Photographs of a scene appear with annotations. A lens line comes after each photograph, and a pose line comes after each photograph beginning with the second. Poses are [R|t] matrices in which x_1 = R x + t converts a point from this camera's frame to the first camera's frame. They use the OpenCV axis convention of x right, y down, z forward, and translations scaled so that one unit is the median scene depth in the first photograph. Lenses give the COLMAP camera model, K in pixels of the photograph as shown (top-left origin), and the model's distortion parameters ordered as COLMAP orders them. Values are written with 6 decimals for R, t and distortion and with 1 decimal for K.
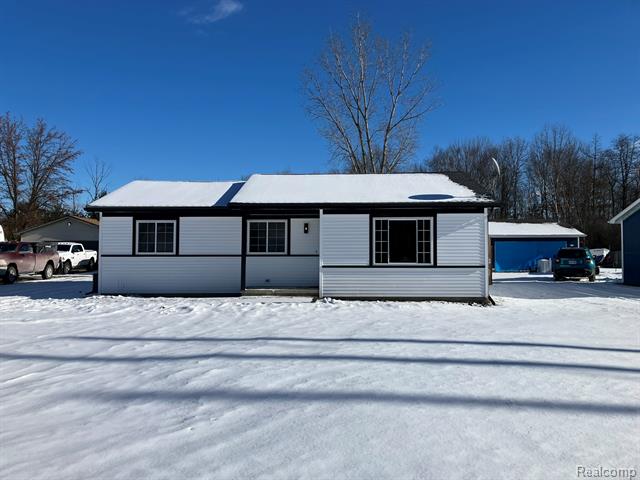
lens RADIAL K [[521.0, 0, 320.5], [0, 521.0, 238.4], [0, 0, 1]] dist [0.027474, -0.021196]
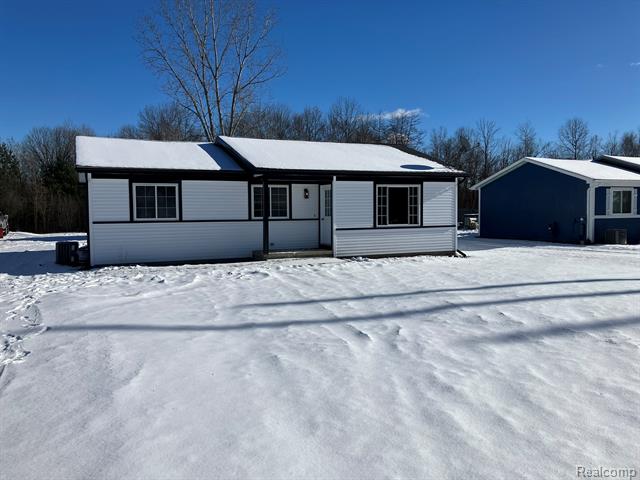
lens RADIAL K [[521.0, 0, 297.4], [0, 521.0, 250.0], [0, 0, 1]] dist [0.027474, -0.021196]
pose [[0.903075, -0.039996, 0.427616, -0.532826], [-0.001182, 0.995419, 0.095600, -0.006555], [-0.429481, -0.086839, 0.898891, 0.050620]]
